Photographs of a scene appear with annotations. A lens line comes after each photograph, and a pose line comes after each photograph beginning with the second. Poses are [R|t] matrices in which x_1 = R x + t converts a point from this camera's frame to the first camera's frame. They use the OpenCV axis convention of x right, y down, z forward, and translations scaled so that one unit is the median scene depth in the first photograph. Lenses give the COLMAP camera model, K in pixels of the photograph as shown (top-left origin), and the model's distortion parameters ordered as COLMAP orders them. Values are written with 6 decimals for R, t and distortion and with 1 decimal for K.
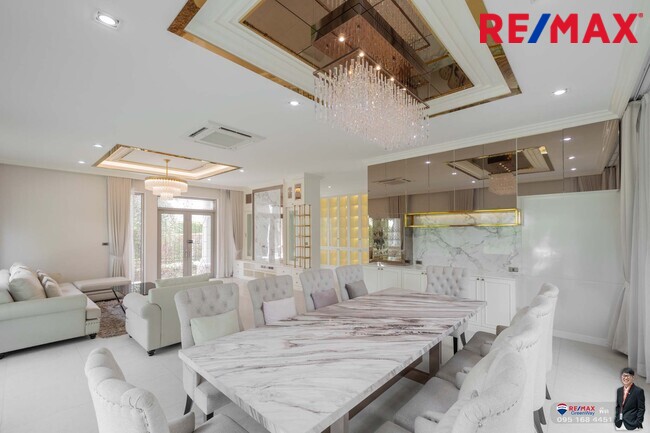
lens RADIAL K [[280.0, 0, 315.9], [0, 280.0, 228.3], [0, 0, 1]] dist [-0.000448, -0.000027]
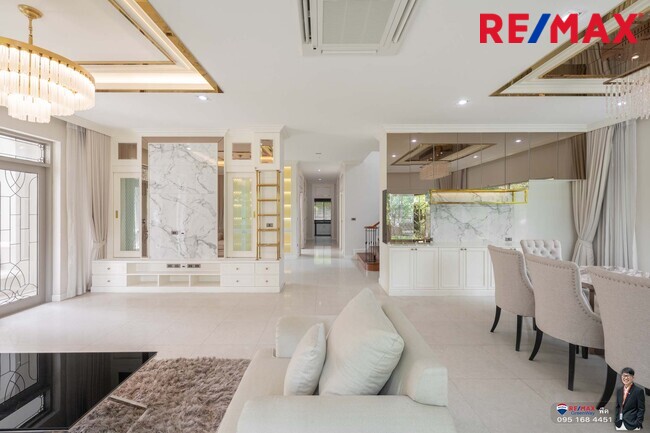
lens RADIAL K [[277.5, 0, 323.6], [0, 277.5, 212.2], [0, 0, 1]] dist [-0.000275, 0.000002]
pose [[0.725671, 0.000074, 0.688042, -0.377764], [-0.008638, 0.999922, 0.009003, 0.012338], [-0.687988, -0.012476, 0.725615, 0.348184]]
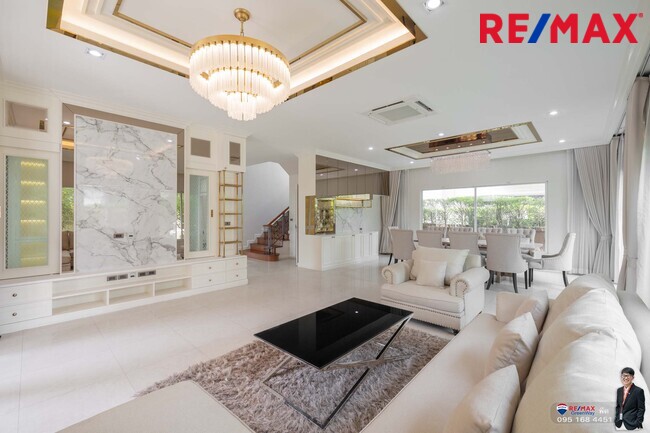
lens RADIAL K [[276.9, 0, 325.0], [0, 276.9, 216.5], [0, 0, 1]] dist [0.001013, 0.000198]
pose [[-0.011986, -0.004870, 0.999916, -0.692195], [-0.012120, 0.999915, 0.004725, 0.025938], [-0.999855, -0.012063, -0.012044, 0.667916]]
